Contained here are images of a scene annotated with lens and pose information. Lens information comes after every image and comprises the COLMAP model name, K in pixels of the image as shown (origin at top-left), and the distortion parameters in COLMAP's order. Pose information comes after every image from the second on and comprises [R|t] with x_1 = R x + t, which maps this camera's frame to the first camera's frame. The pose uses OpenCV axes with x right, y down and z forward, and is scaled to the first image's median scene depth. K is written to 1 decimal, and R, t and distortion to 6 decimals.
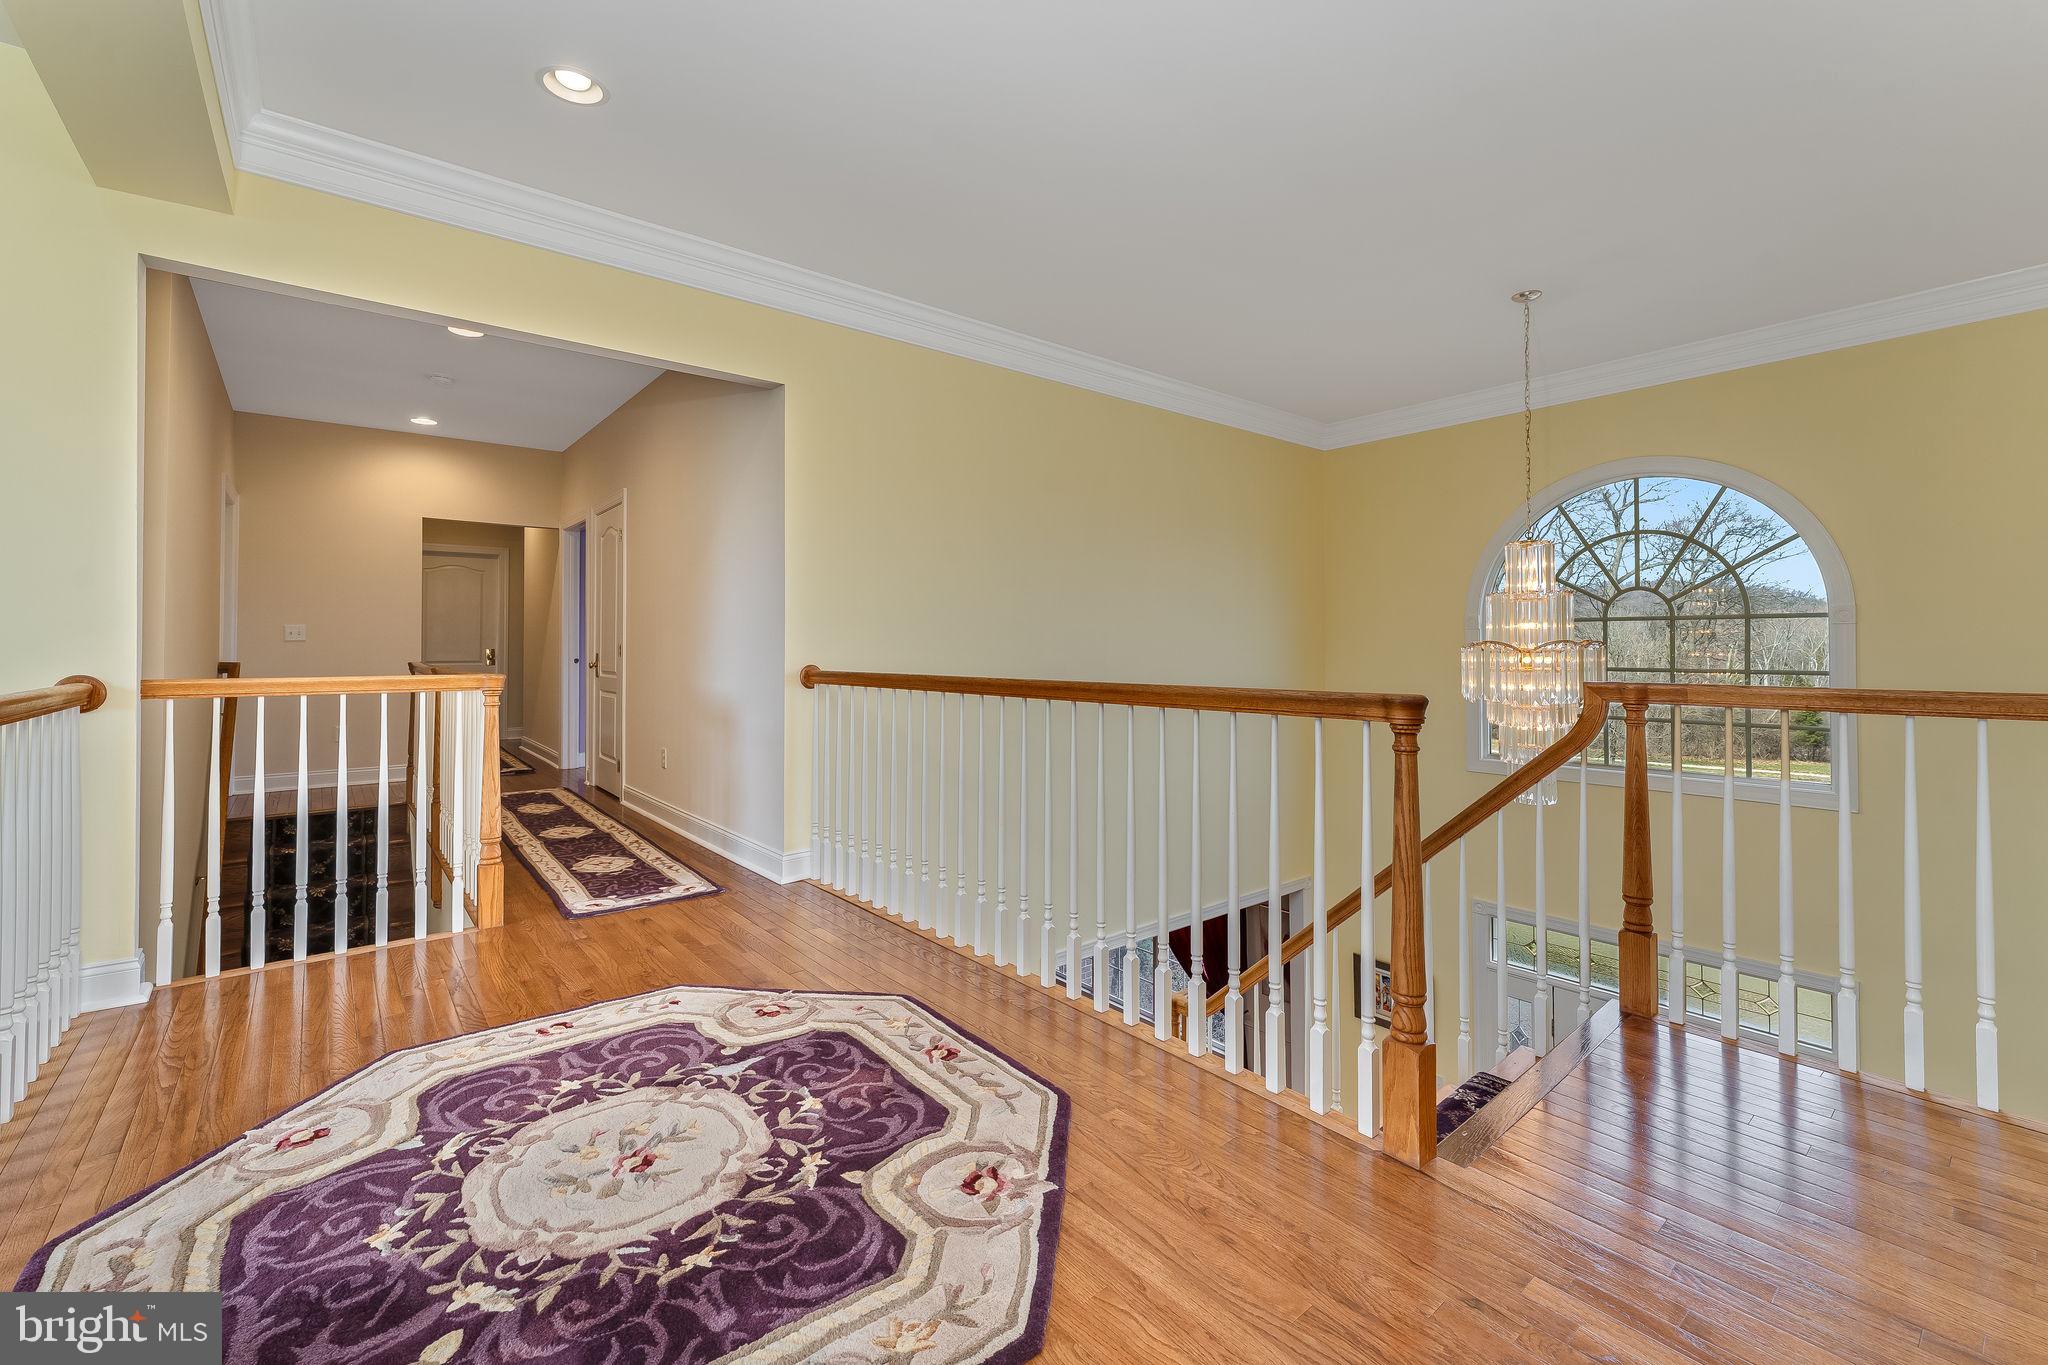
lens RADIAL K [[842.0, 0, 1002.5], [0, 842.0, 639.6], [0, 0, 1]] dist [0.000813, -0.000790]
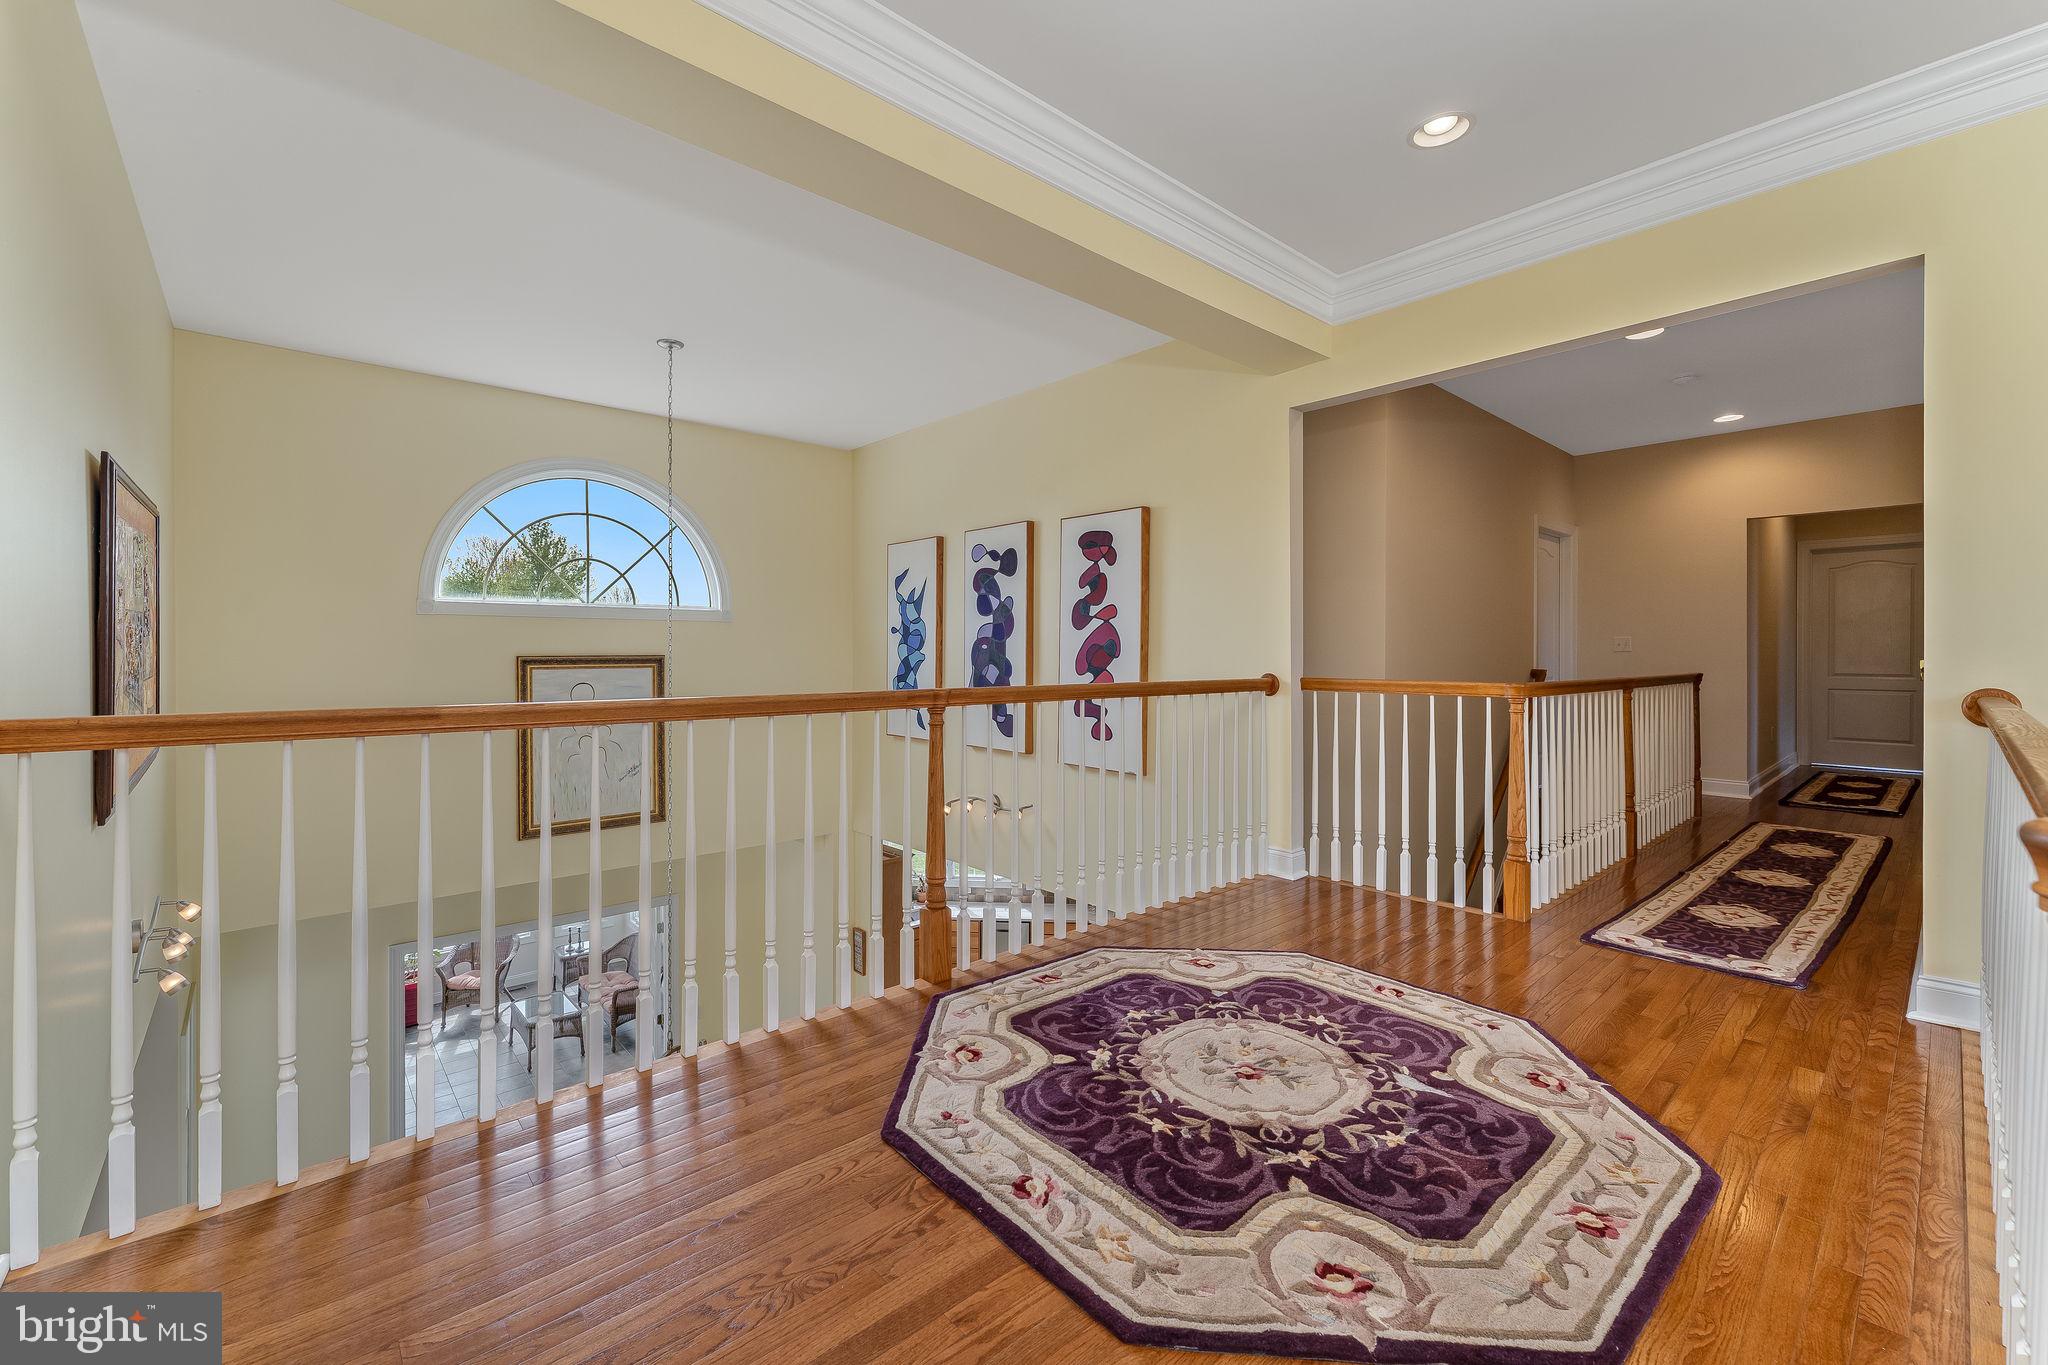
lens RADIAL K [[842.0, 0, 1028.6], [0, 842.0, 653.6], [0, 0, 1]] dist [0.000813, -0.000790]
pose [[0.060481, -0.003597, -0.998163, 0.695366], [0.005406, 0.999980, -0.003276, 0.009520], [0.998155, -0.005198, 0.060499, 0.544577]]
